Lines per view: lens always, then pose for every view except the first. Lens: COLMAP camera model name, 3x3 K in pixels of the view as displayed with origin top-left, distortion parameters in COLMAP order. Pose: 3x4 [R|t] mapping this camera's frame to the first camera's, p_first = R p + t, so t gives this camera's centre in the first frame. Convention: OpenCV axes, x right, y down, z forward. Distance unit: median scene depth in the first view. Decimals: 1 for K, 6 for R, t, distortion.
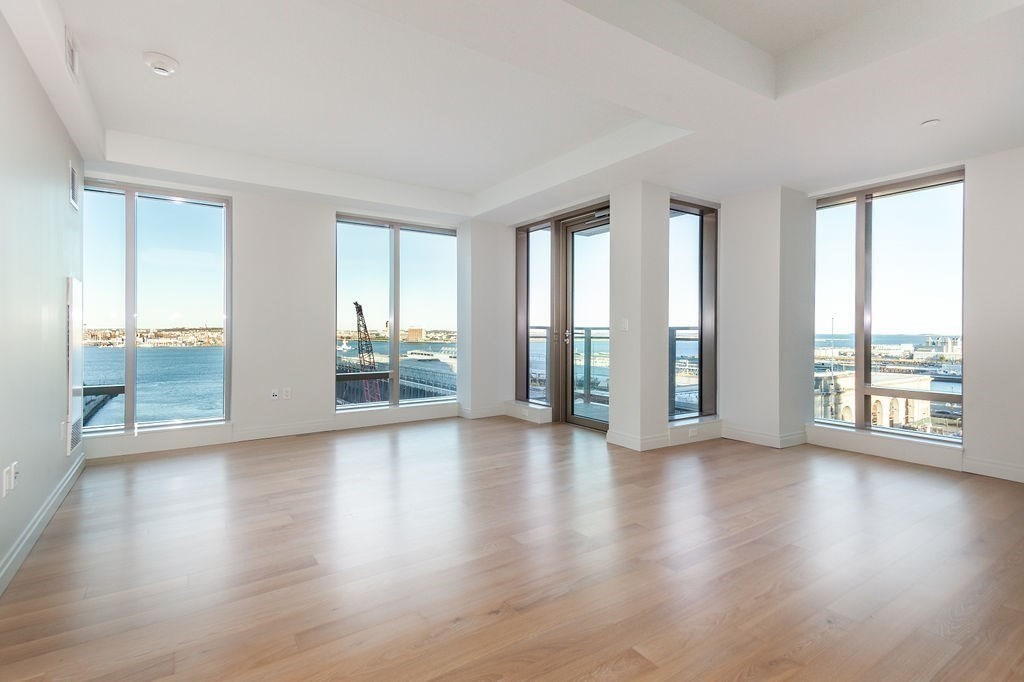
lens RADIAL K [[502.2, 0, 513.6], [0, 502.2, 328.1], [0, 0, 1]] dist [0.027690, -0.000089]
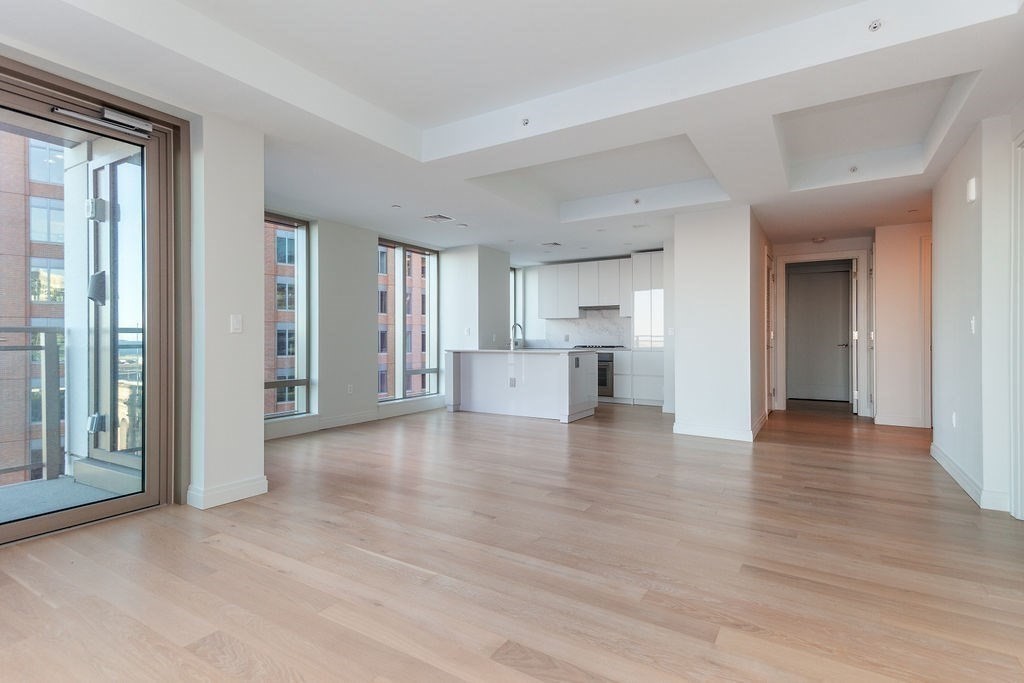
lens RADIAL K [[502.2, 0, 513.6], [0, 502.2, 328.6], [0, 0, 1]] dist [0.027690, -0.000089]
pose [[-0.406587, 0.000246, 0.913612, -0.859838], [-0.009041, 0.999950, -0.004293, -0.006618], [-0.913568, -0.010005, -0.406564, 1.395319]]
